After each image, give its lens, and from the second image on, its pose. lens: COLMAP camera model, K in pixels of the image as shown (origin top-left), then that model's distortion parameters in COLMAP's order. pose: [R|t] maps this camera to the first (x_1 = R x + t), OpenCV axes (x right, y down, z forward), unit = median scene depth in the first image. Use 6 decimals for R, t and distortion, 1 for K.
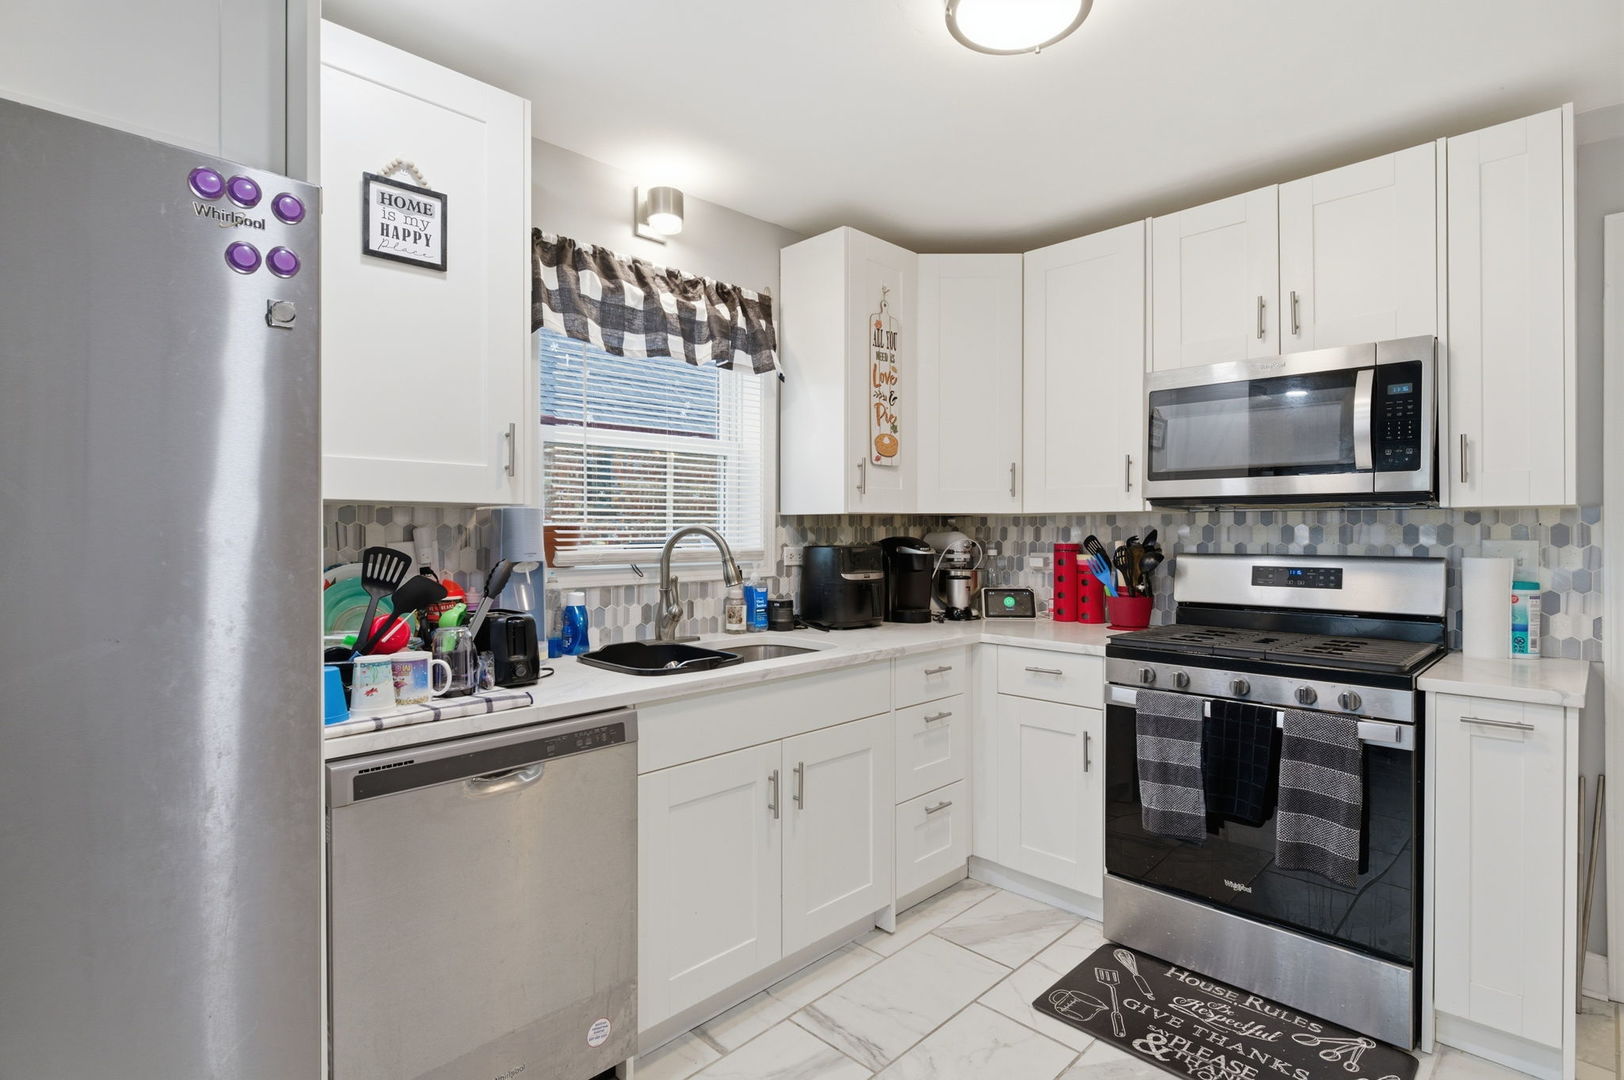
lens RADIAL K [[782.5, 0, 840.8], [0, 782.5, 533.2], [0, 0, 1]] dist [0.002215, -0.002553]
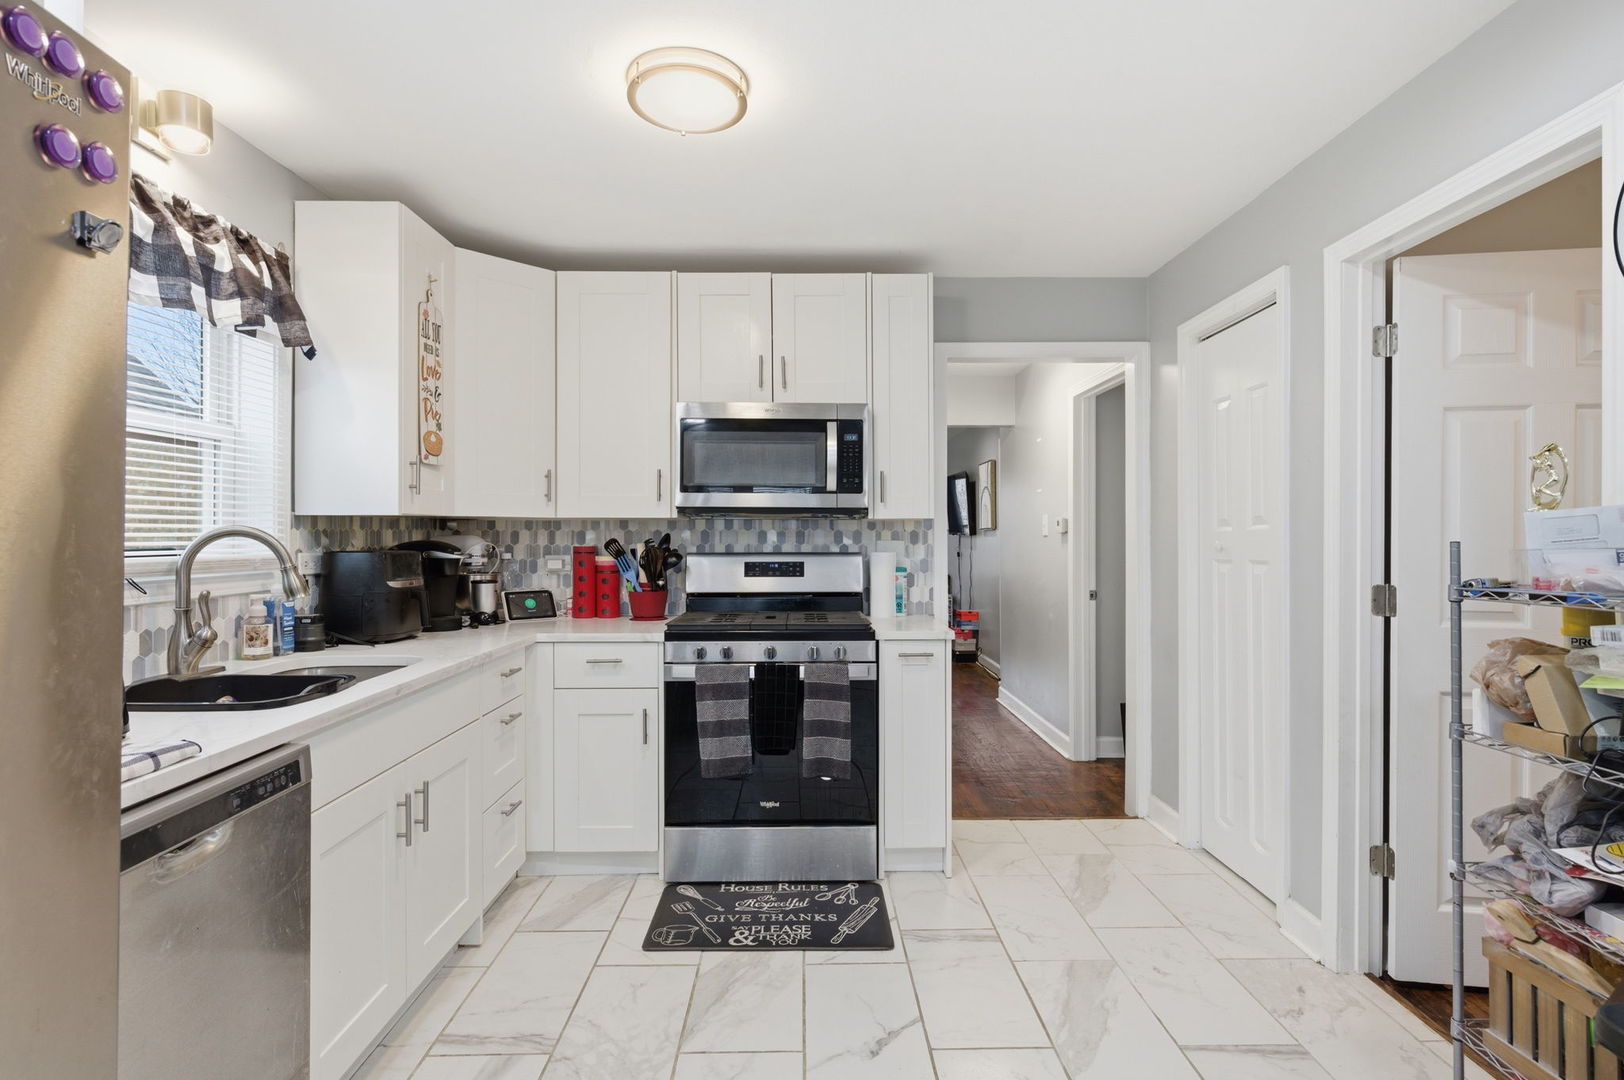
lens RADIAL K [[782.5, 0, 817.5], [0, 782.5, 533.5], [0, 0, 1]] dist [0.002215, -0.002553]
pose [[0.711746, 0.001931, 0.702434, -0.323855], [0.002592, 0.999982, -0.005375, 0.002947], [-0.702432, 0.005646, 0.711728, 0.004194]]
